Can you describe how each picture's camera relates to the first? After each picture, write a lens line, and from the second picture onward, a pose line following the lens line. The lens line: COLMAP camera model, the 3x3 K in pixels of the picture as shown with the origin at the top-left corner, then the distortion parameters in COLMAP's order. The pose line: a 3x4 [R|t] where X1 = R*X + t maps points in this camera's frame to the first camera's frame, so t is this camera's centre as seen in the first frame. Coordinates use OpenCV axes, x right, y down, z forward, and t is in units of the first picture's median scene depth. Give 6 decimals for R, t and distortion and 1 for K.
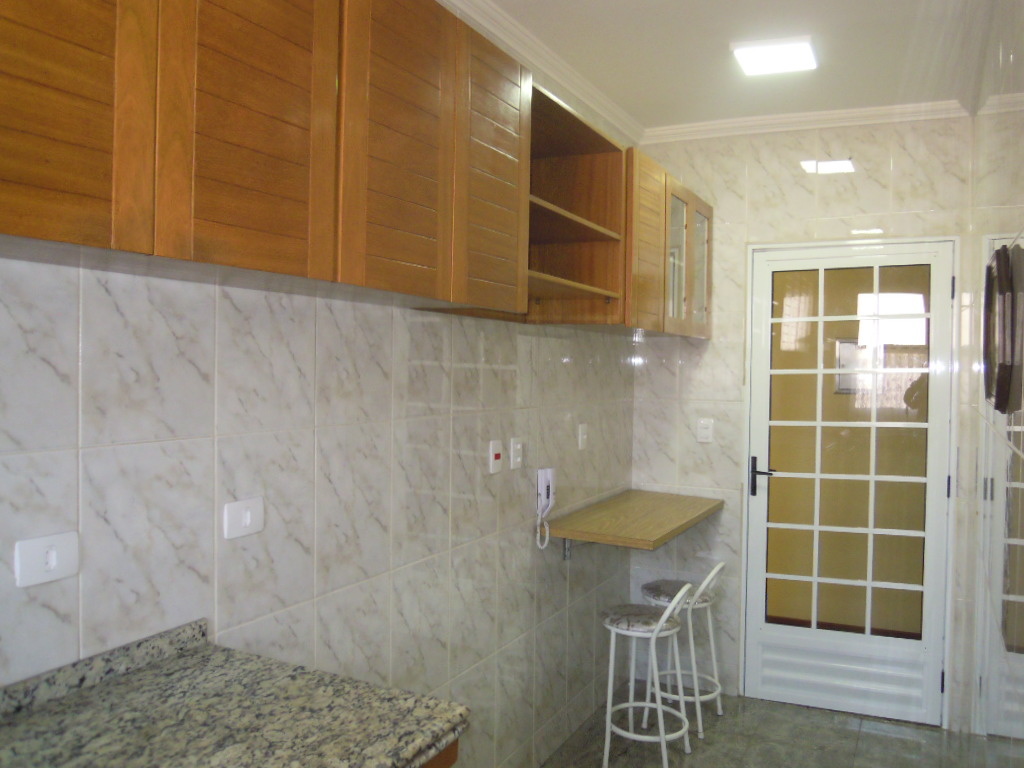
lens RADIAL K [[890.3, 0, 512.0], [0, 890.3, 384.0], [0, 0, 1]] dist [0.000594, 0.003317]
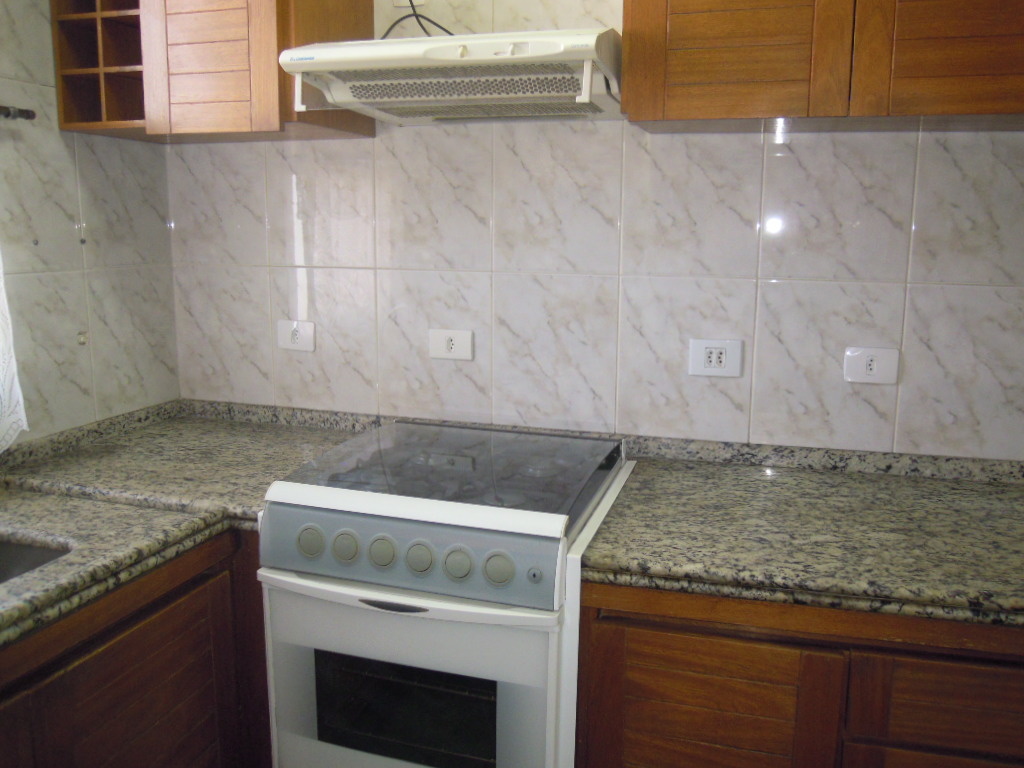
lens RADIAL K [[890.3, 0, 512.0], [0, 890.3, 384.0], [0, 0, 1]] dist [0.000594, 0.003317]
pose [[0.135058, 0.150393, -0.979358, 0.670236], [-0.038477, 0.988464, 0.146485, 0.051162], [0.990090, 0.017899, 0.139287, 0.294393]]
